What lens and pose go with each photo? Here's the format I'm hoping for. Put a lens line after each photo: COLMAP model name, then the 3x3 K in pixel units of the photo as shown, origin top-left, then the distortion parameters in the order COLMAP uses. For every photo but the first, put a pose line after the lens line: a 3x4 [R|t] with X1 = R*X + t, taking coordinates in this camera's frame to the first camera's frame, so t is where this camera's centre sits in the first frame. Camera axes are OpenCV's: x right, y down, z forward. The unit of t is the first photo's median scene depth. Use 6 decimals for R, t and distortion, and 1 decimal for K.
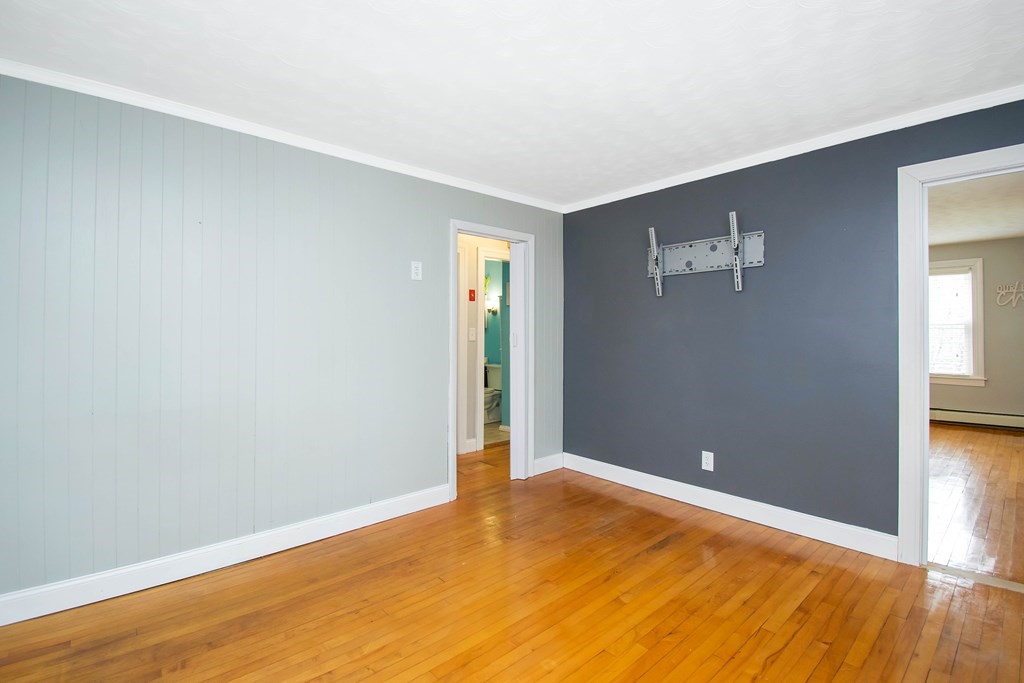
lens RADIAL K [[465.3, 0, 522.2], [0, 465.3, 335.1], [0, 0, 1]] dist [0.003222, -0.012830]
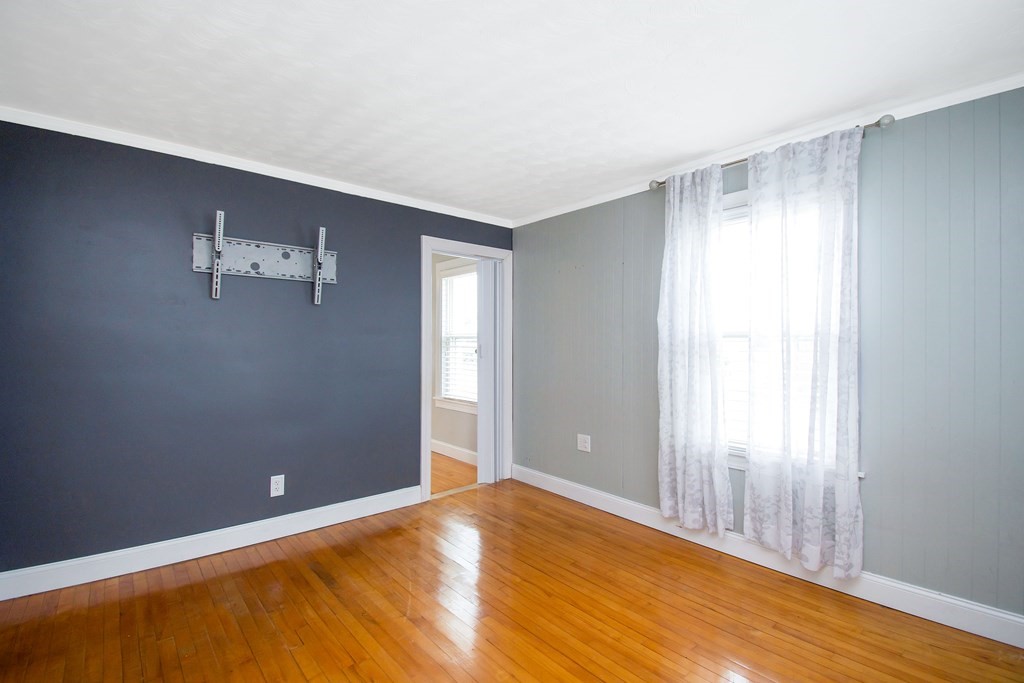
lens RADIAL K [[465.3, 0, 516.6], [0, 465.3, 337.5], [0, 0, 1]] dist [0.003222, -0.012830]
pose [[0.022150, 0.025369, 0.999433, -0.519737], [0.007058, 0.999649, -0.025531, 0.006549], [-0.999730, 0.007620, 0.021963, 0.517146]]
